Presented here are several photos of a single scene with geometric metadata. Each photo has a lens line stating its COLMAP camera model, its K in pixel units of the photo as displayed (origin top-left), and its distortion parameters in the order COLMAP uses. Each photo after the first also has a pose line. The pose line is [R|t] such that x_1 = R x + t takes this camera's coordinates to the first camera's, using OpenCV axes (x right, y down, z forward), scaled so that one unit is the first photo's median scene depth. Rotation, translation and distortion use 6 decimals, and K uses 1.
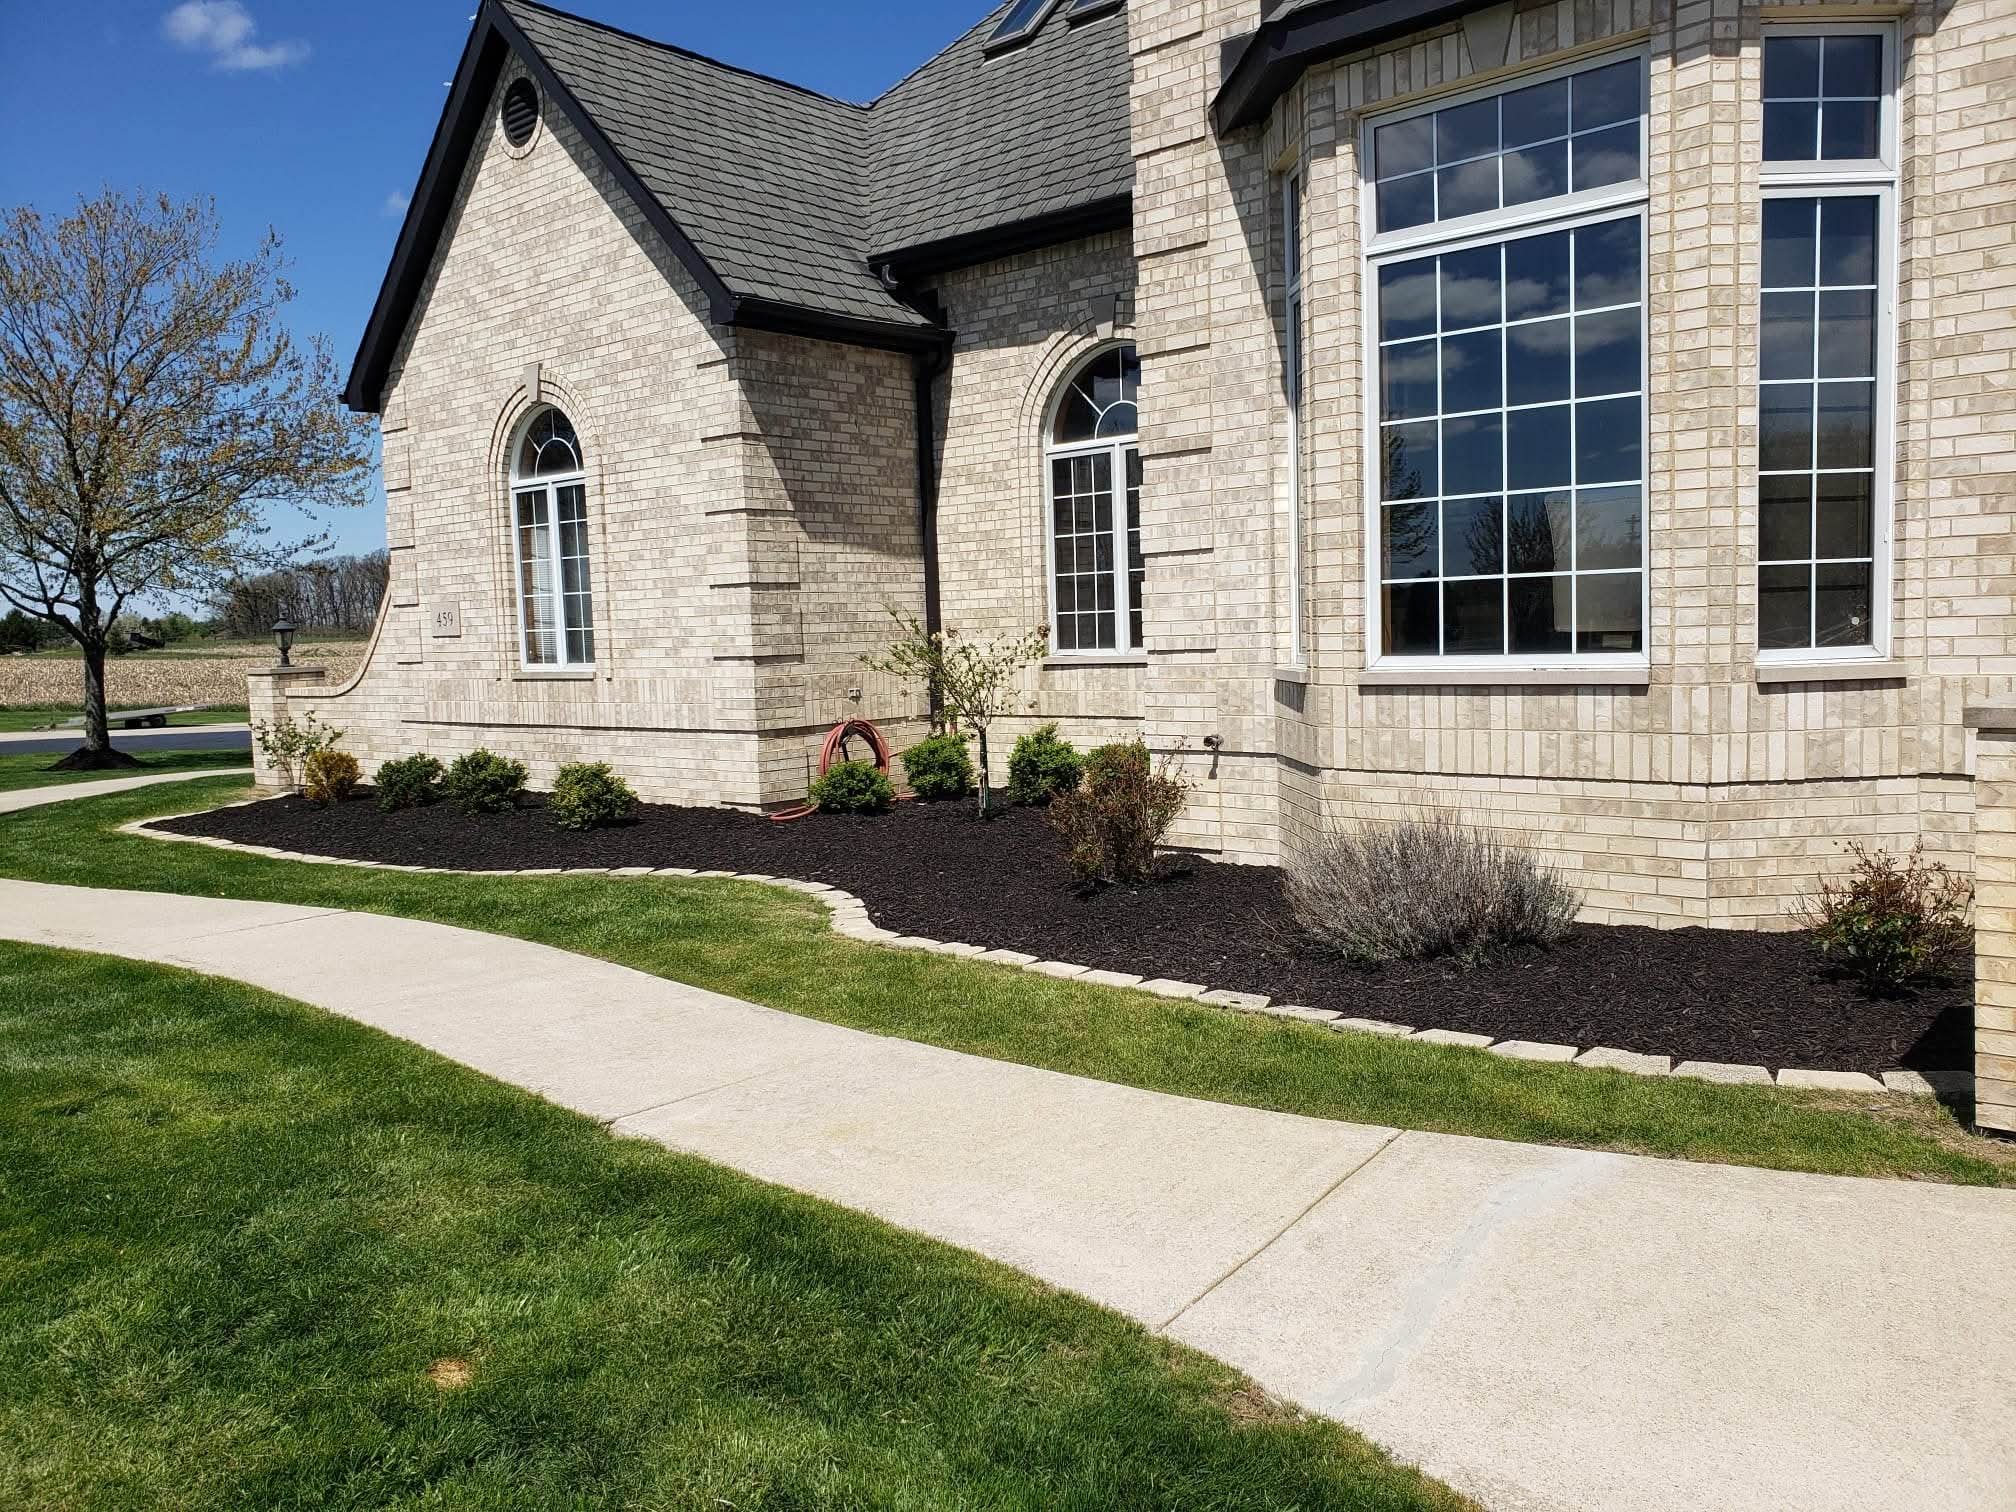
lens RADIAL K [[1527.2, 0, 1008.0], [0, 1527.2, 756.0], [0, 0, 1]] dist [0.086150, -0.196093]
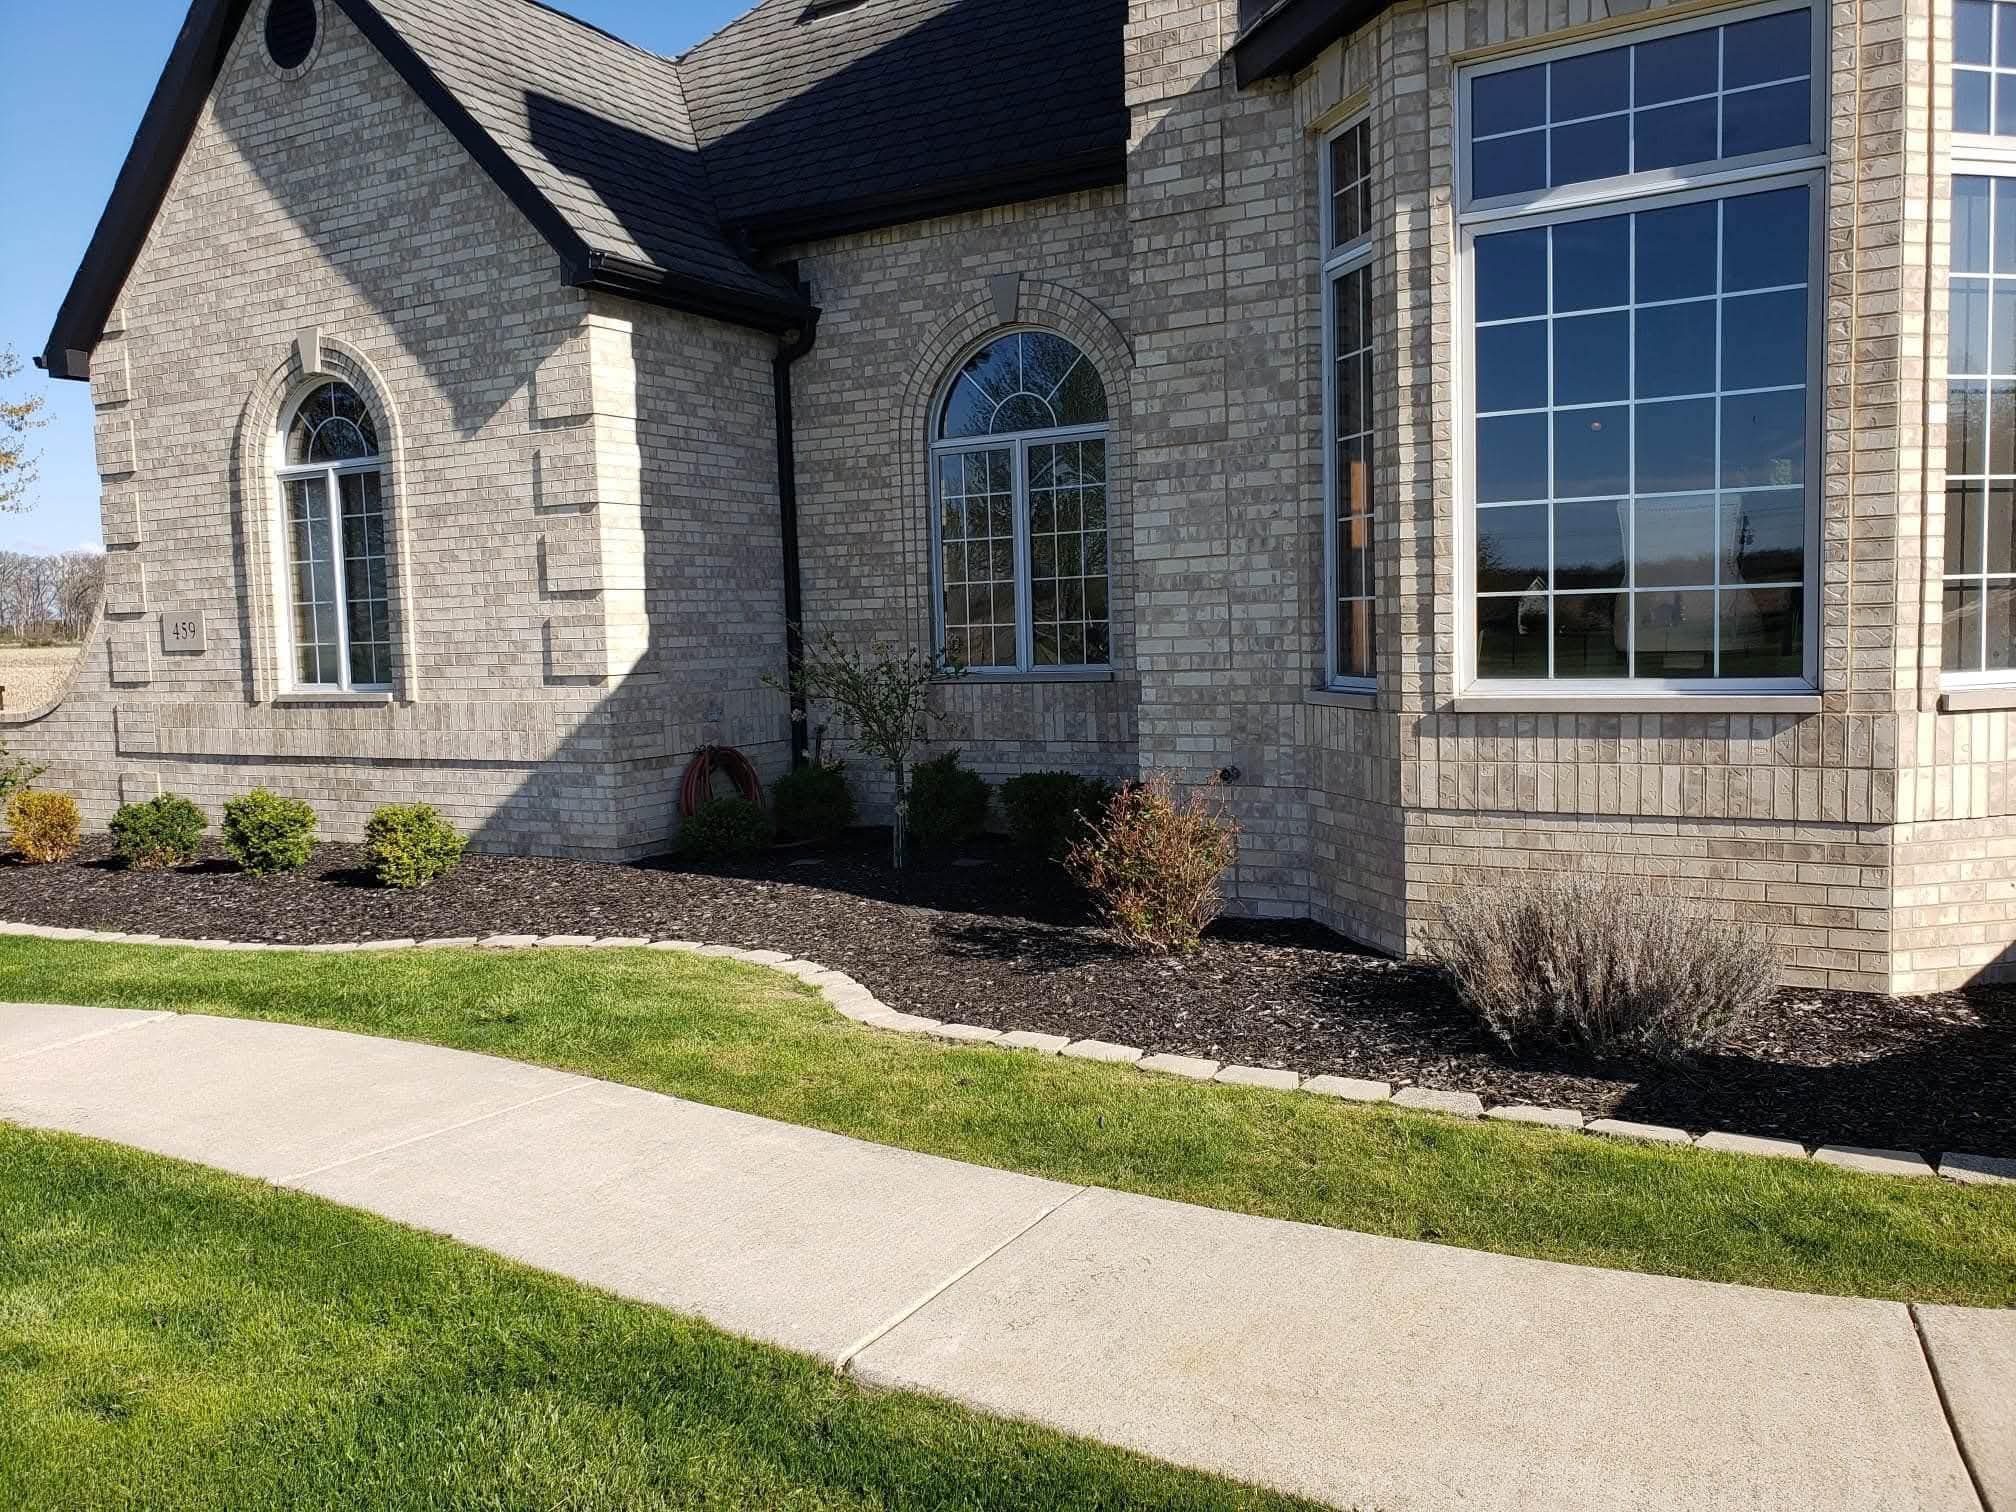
lens RADIAL K [[1563.9, 0, 1008.0], [0, 1563.9, 756.0], [0, 0, 1]] dist [0.010523, 0.002330]
pose [[0.981886, -0.011946, 0.189096, -0.107217], [0.013548, 0.999882, -0.007184, -0.010544], [-0.188988, 0.009616, 0.981932, 0.098021]]
